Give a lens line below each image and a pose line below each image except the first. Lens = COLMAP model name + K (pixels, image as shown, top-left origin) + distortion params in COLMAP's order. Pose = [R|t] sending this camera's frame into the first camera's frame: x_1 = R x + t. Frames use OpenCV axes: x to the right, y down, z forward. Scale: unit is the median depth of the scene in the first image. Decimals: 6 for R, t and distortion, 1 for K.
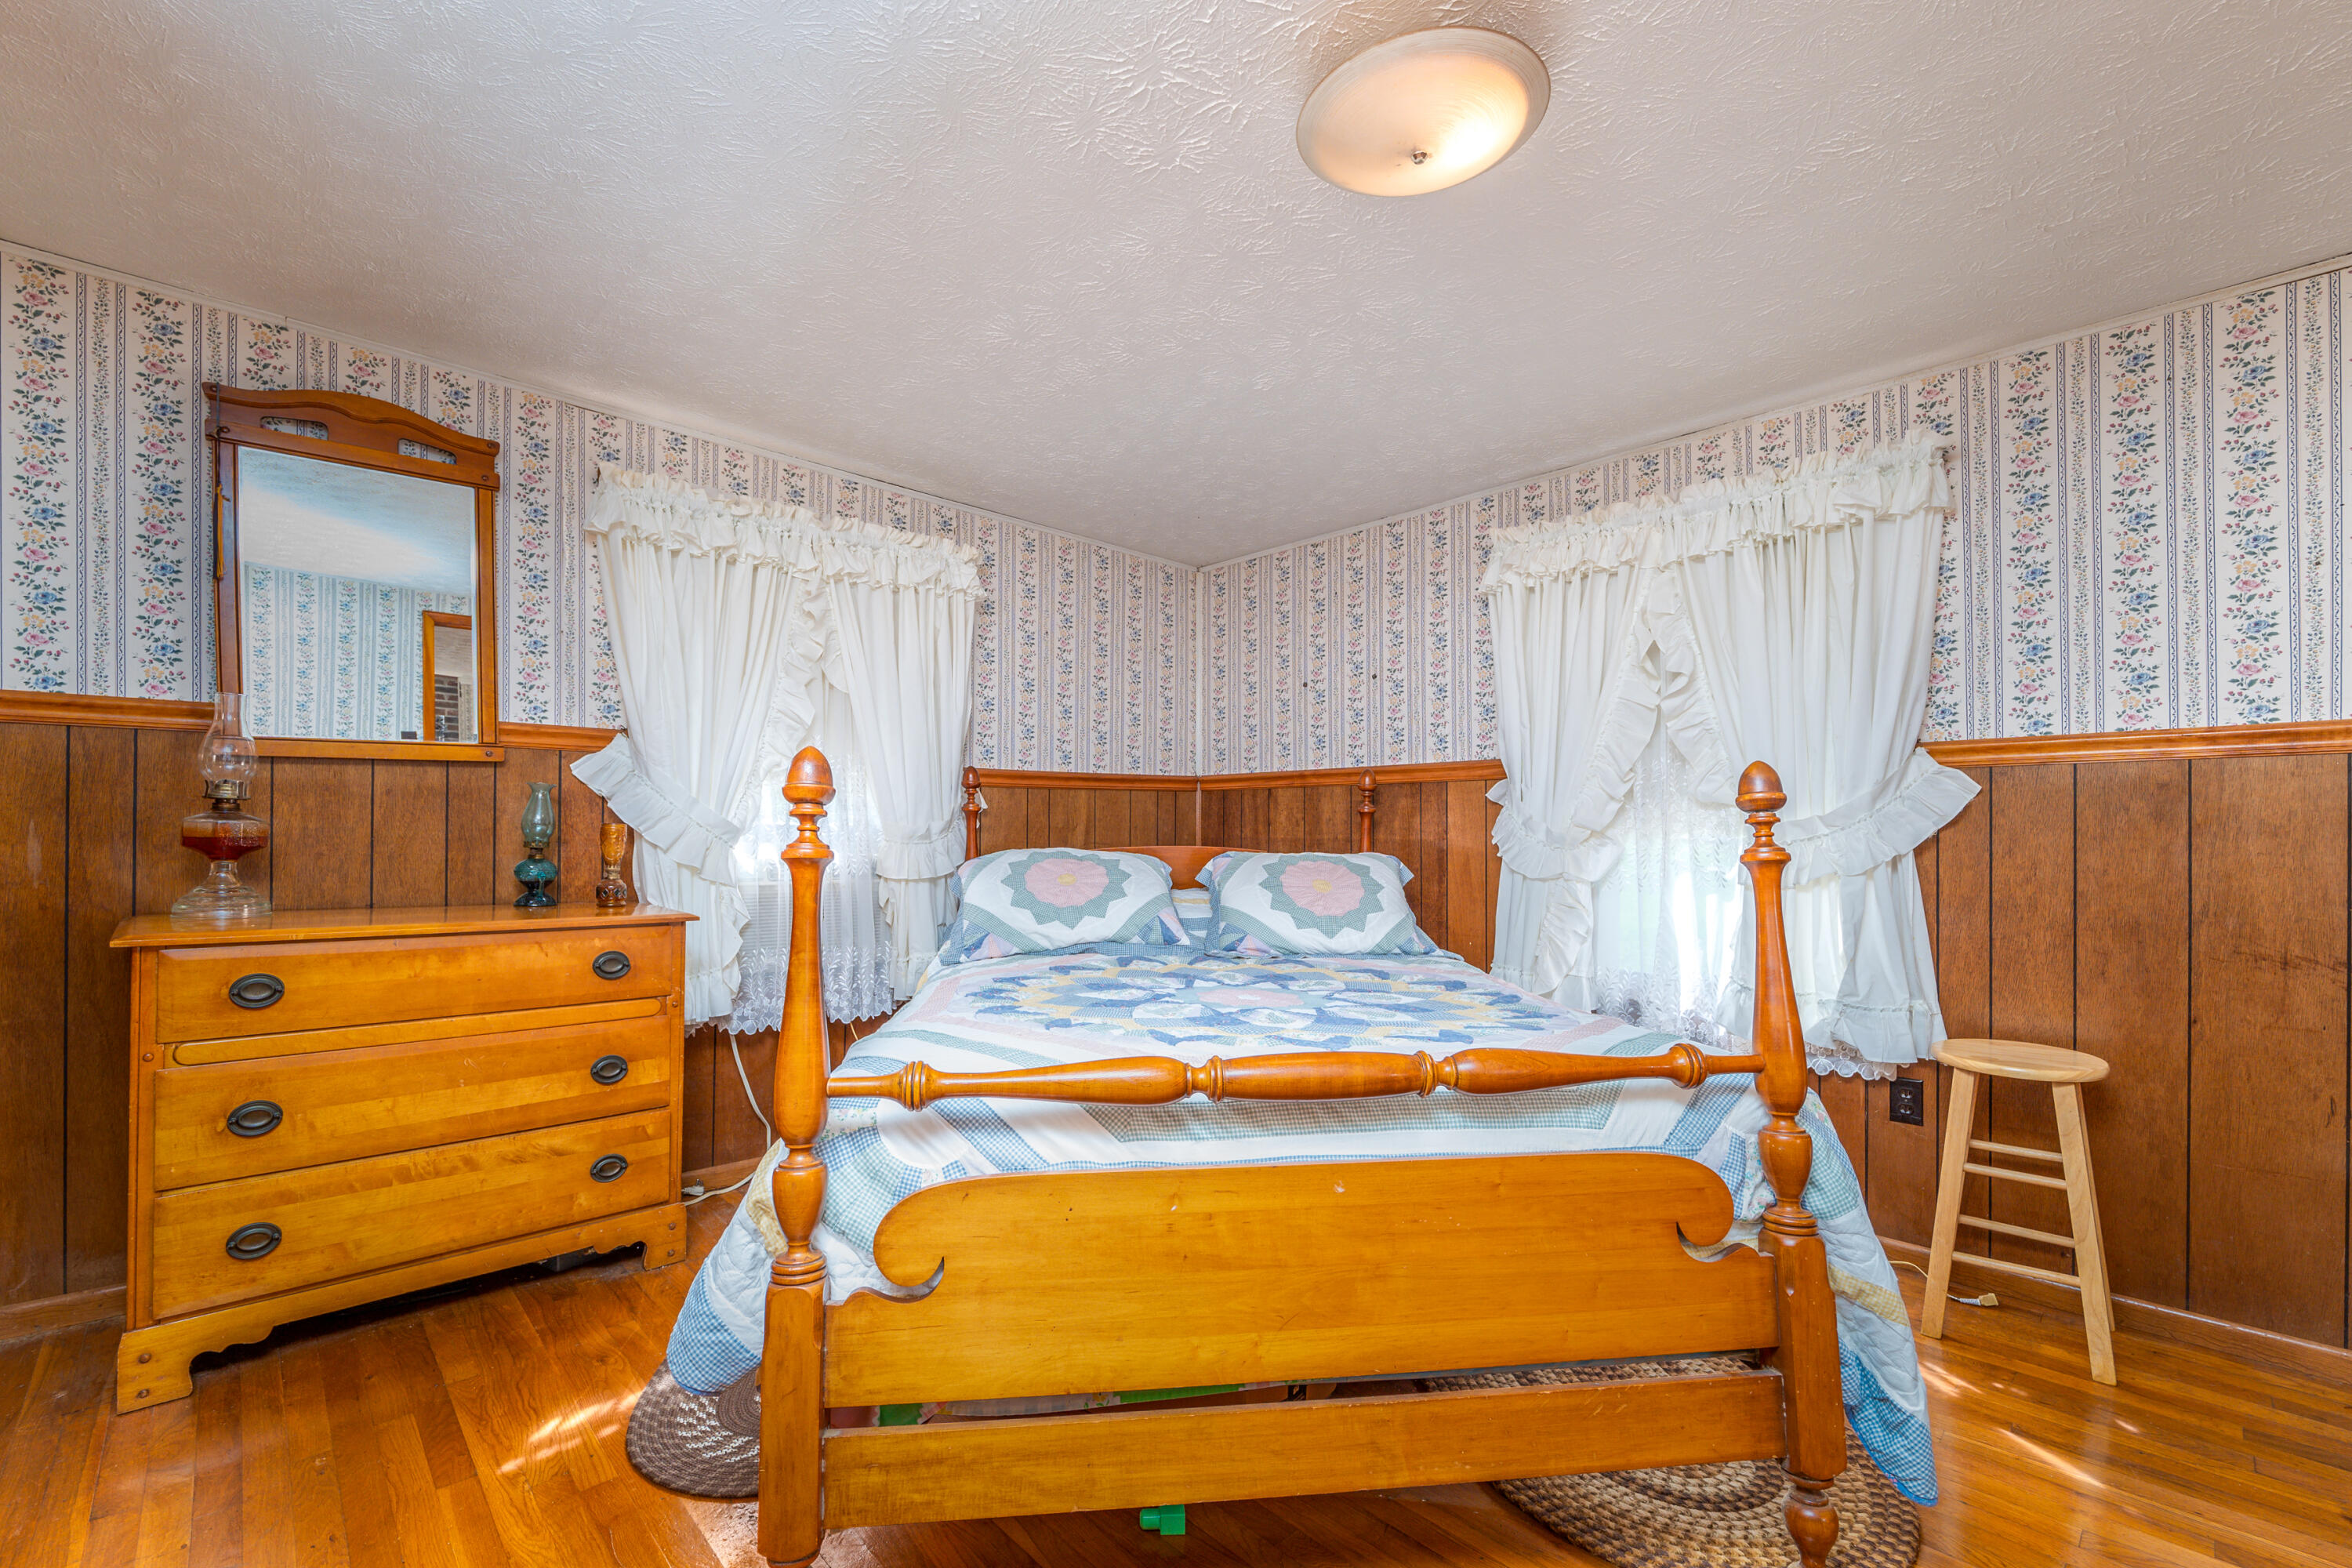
lens RADIAL K [[988.4, 0, 1258.5], [0, 988.4, 822.5], [0, 0, 1]] dist [-0.002994, -0.000582]
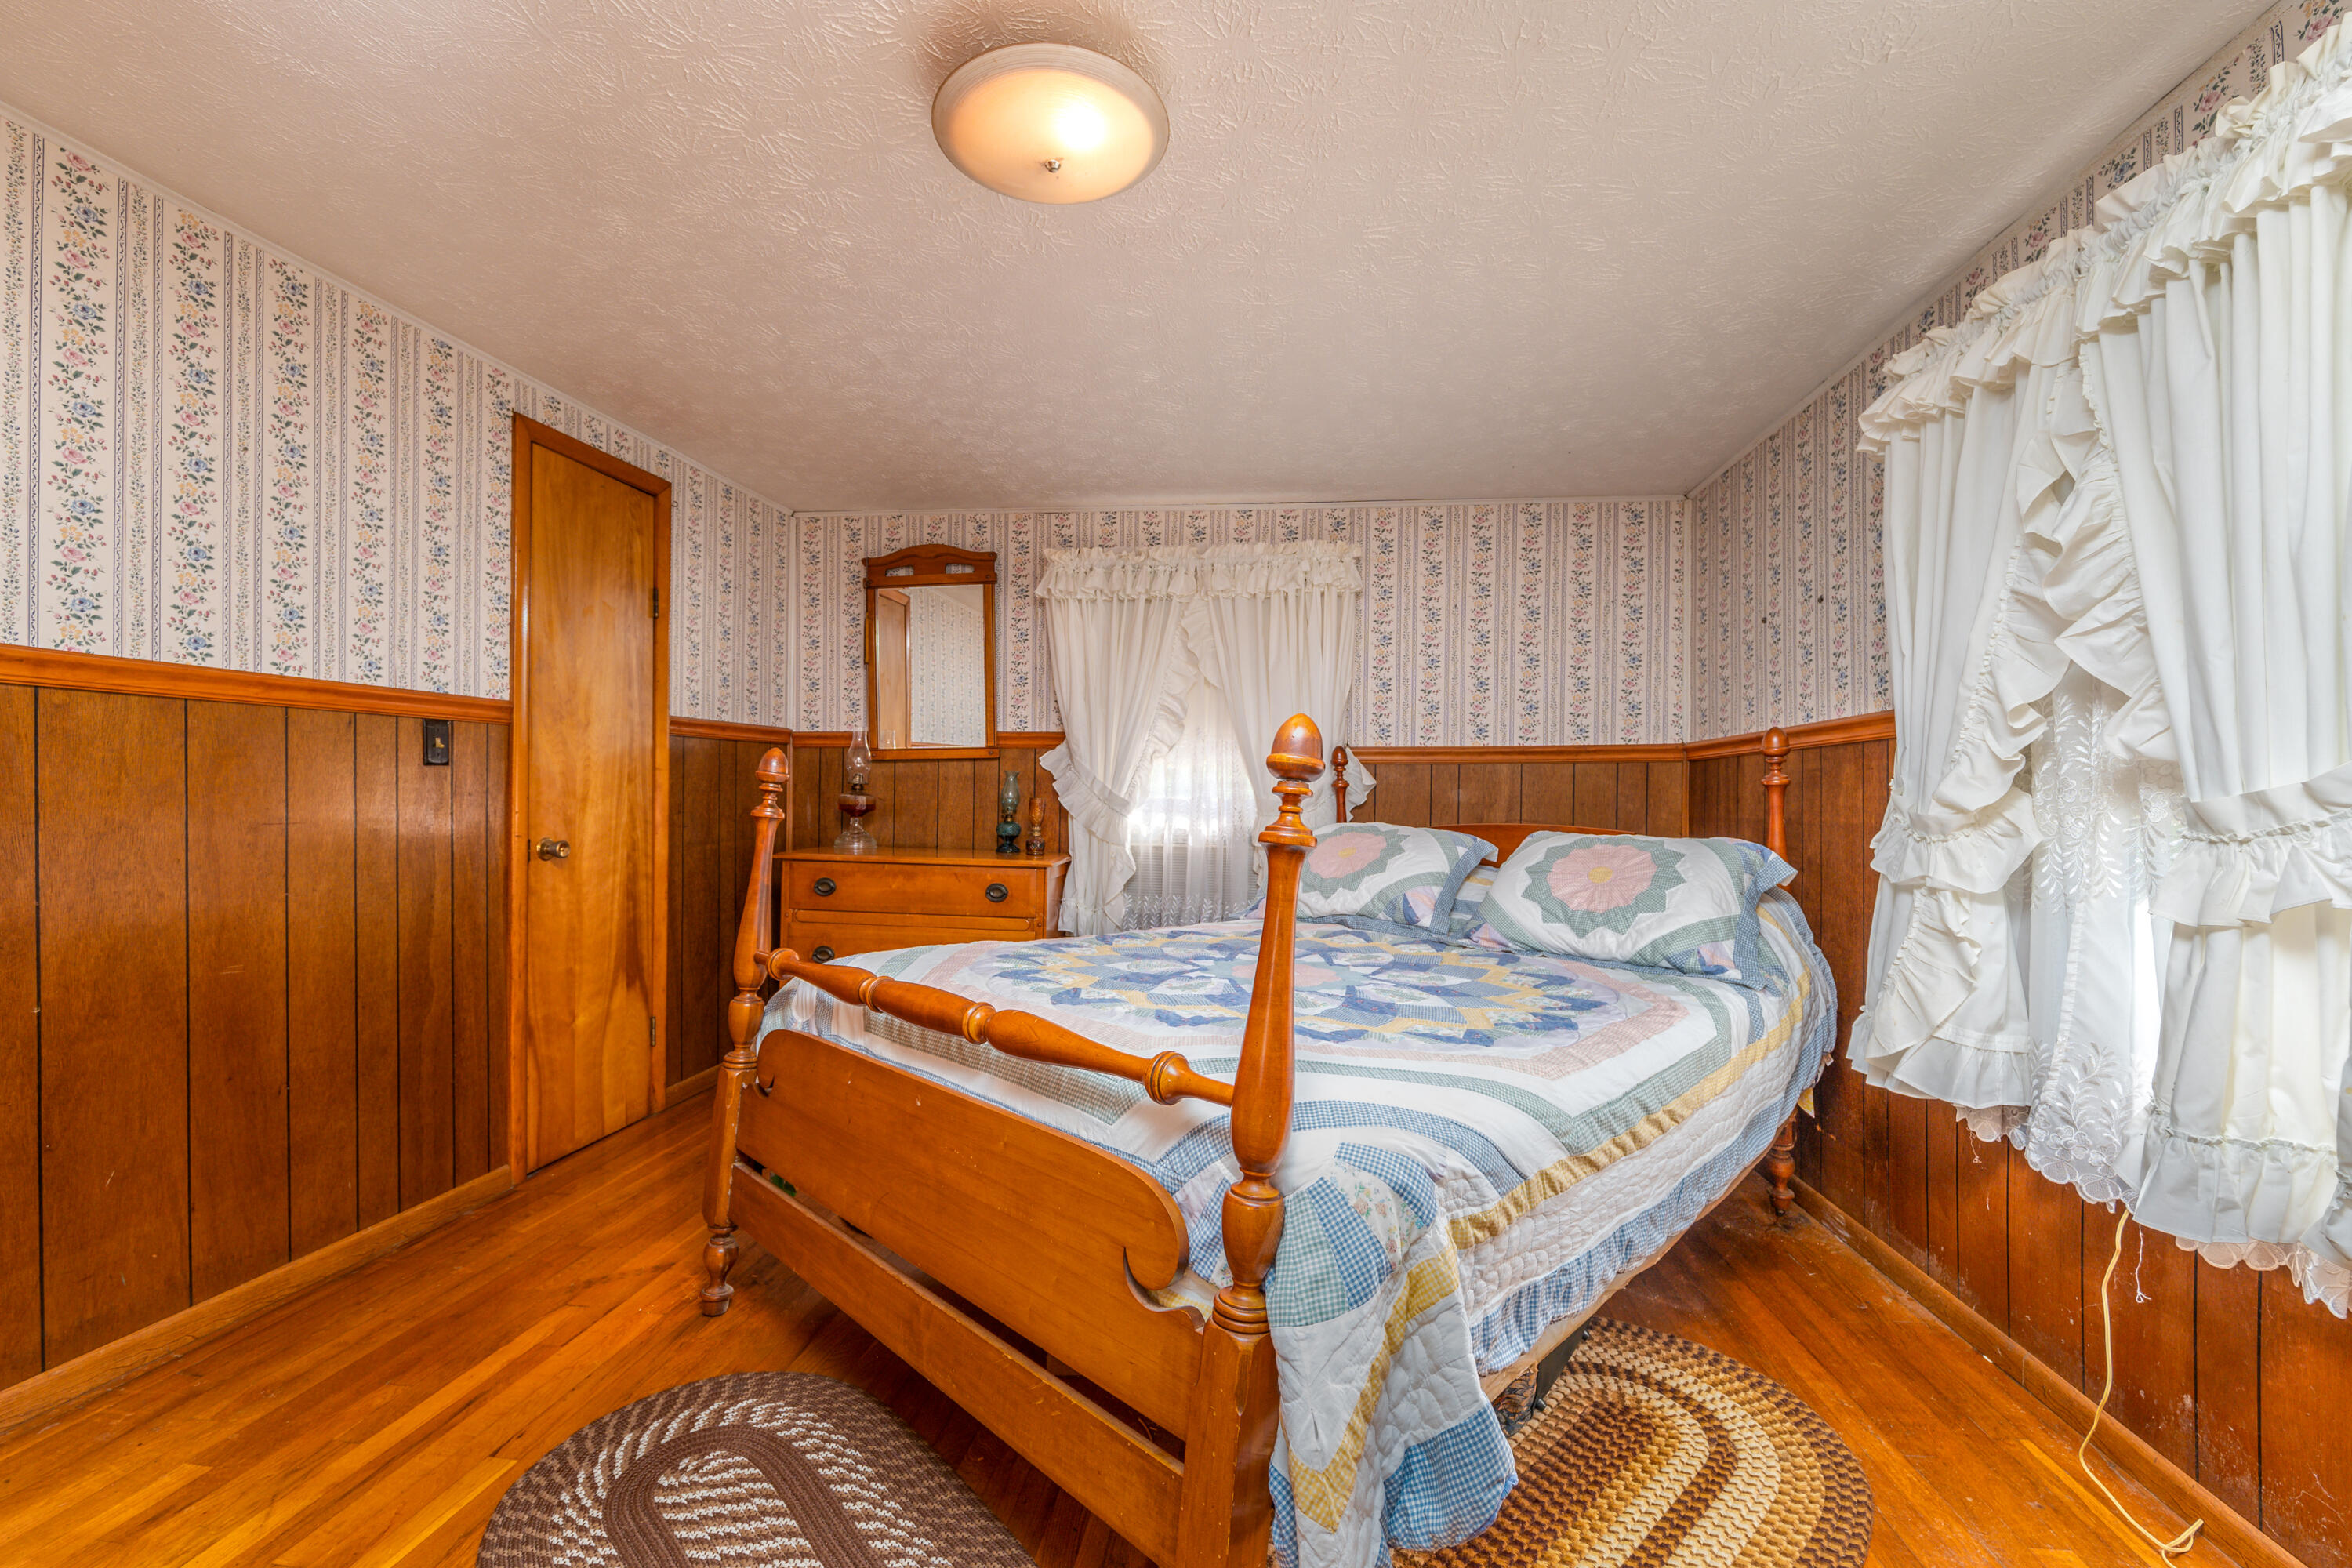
lens RADIAL K [[988.4, 0, 1176.3], [0, 988.4, 799.9], [0, 0, 1]] dist [-0.002994, -0.000582]
pose [[0.607066, 0.000865, -0.794651, 0.555193], [-0.003315, 0.999993, -0.001444, 0.005101], [0.794644, 0.003511, 0.607065, 0.247226]]
